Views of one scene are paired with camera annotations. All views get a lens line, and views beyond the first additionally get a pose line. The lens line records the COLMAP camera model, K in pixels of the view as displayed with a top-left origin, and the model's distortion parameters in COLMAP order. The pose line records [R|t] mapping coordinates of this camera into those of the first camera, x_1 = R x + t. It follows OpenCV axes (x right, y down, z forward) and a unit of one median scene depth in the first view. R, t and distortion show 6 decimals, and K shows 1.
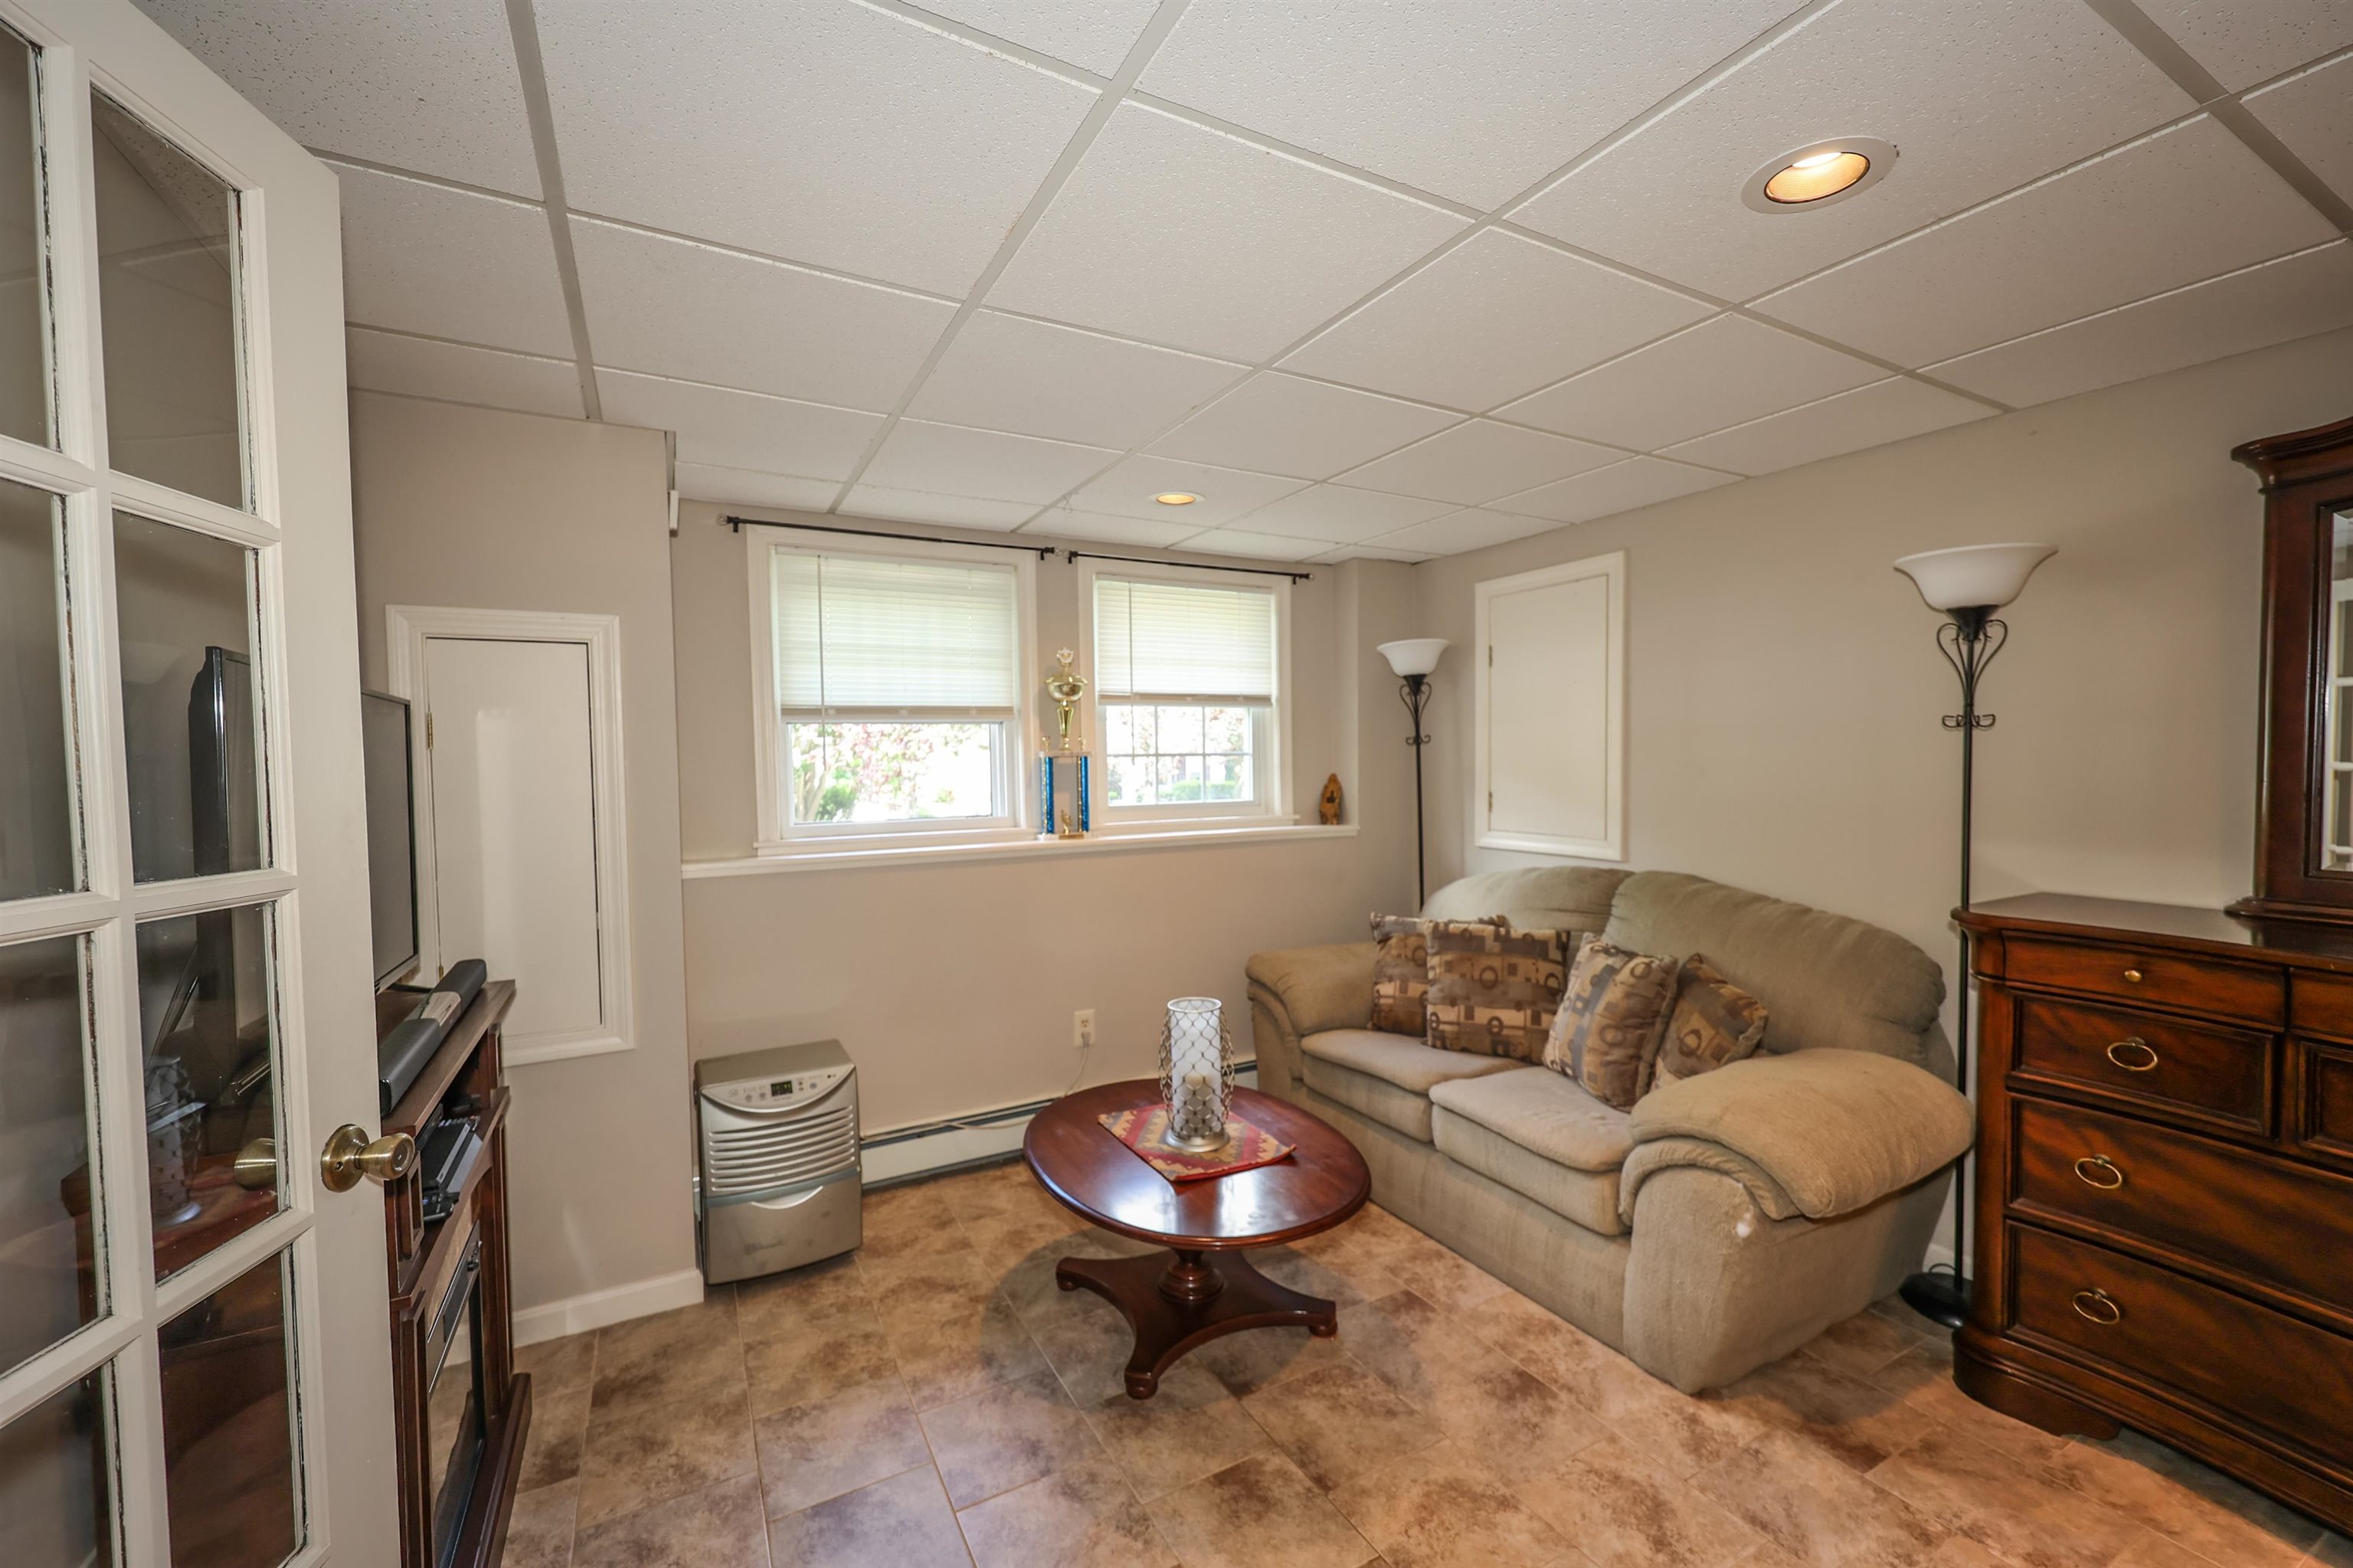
lens RADIAL K [[951.7, 0, 1155.0], [0, 951.7, 786.5], [0, 0, 1]] dist [0.001434, 0.000473]
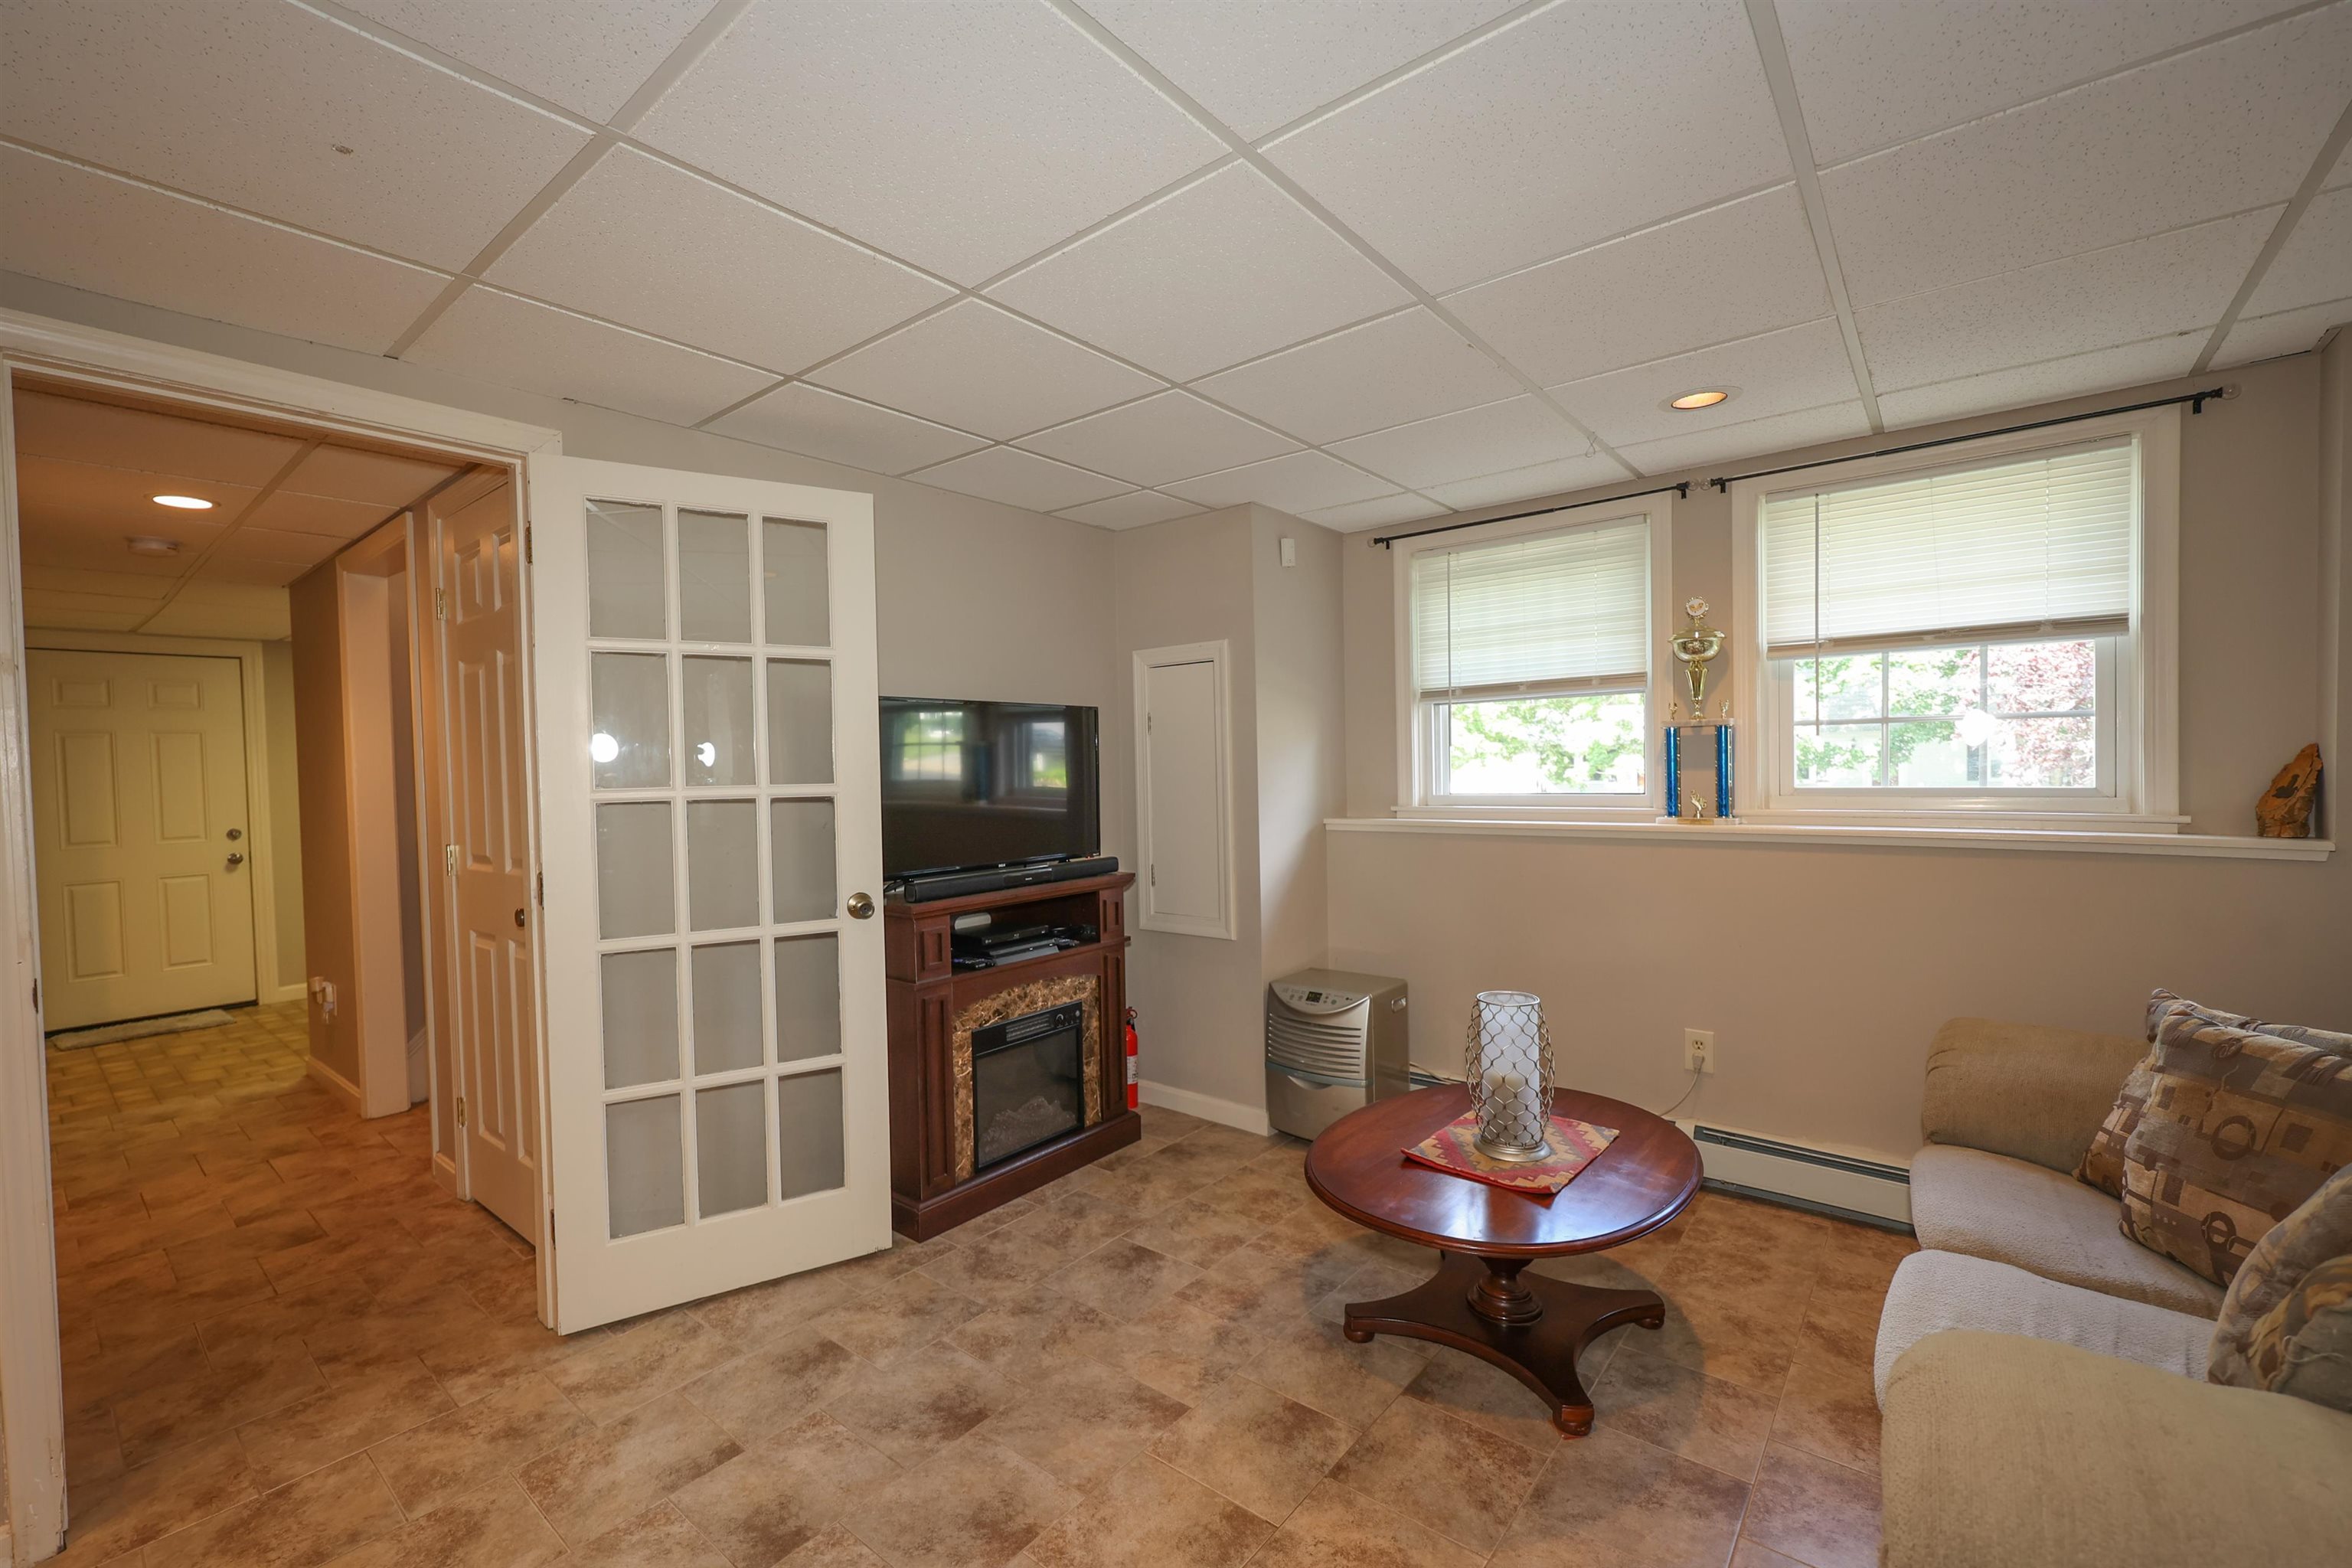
lens RADIAL K [[969.5, 0, 1172.1], [0, 969.5, 782.9], [0, 0, 1]] dist [0.001346, -0.000052]
pose [[0.387826, 0.023778, -0.921426, 0.573112], [-0.013742, 0.999705, 0.020014, 0.008606], [0.921630, 0.004900, 0.388039, 0.262432]]
